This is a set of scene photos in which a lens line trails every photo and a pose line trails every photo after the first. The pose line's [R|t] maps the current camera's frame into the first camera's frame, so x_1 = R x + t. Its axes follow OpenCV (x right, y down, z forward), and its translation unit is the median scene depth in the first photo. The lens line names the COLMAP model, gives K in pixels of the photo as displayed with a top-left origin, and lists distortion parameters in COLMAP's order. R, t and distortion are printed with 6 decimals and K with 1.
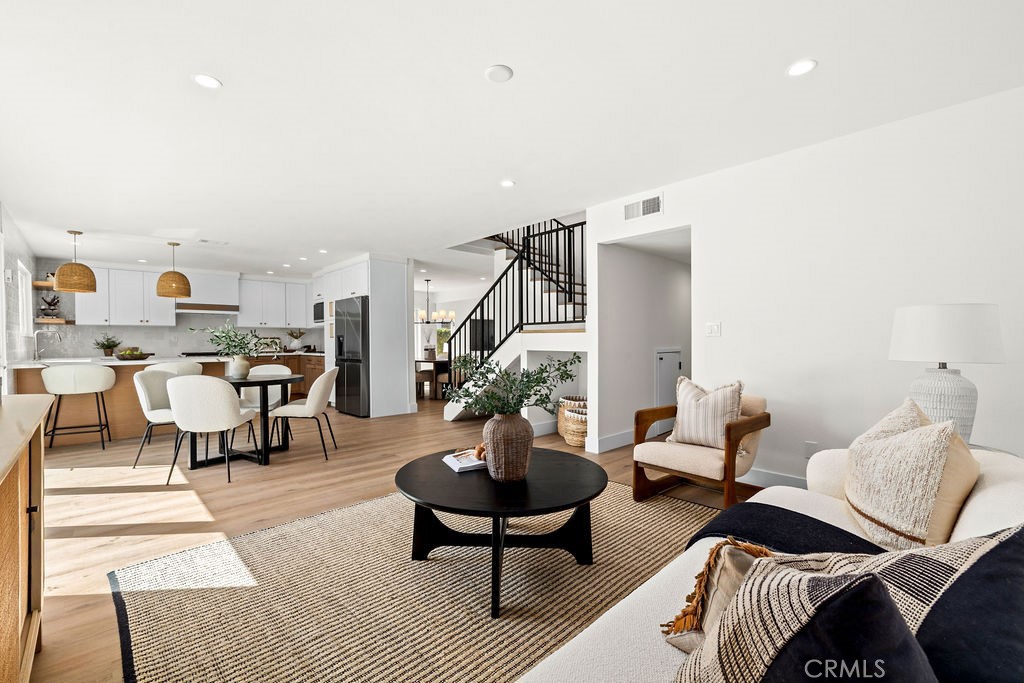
lens RADIAL K [[431.0, 0, 507.1], [0, 431.0, 340.2], [0, 0, 1]] dist [0.001137, 0.000132]
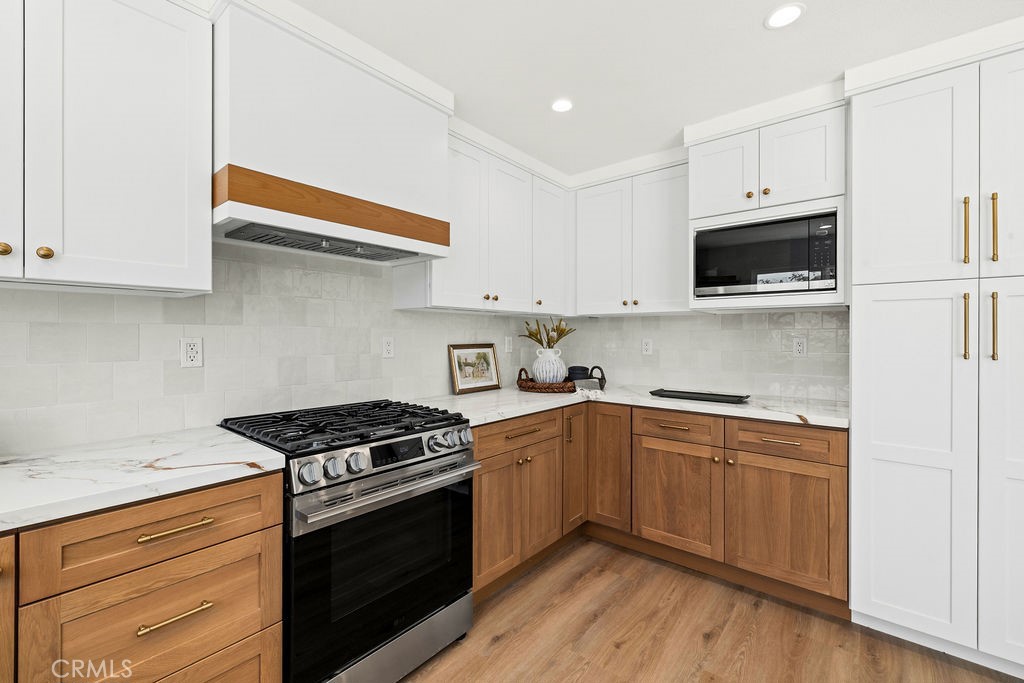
lens RADIAL K [[431.0, 0, 507.1], [0, 431.0, 340.2], [0, 0, 1]] dist [0.001137, 0.000132]
pose [[0.994178, 0.013192, 0.106941, -0.598910], [-0.014178, 0.999864, 0.008465, -0.012776], [-0.106814, -0.009932, 0.994229, 0.723853]]
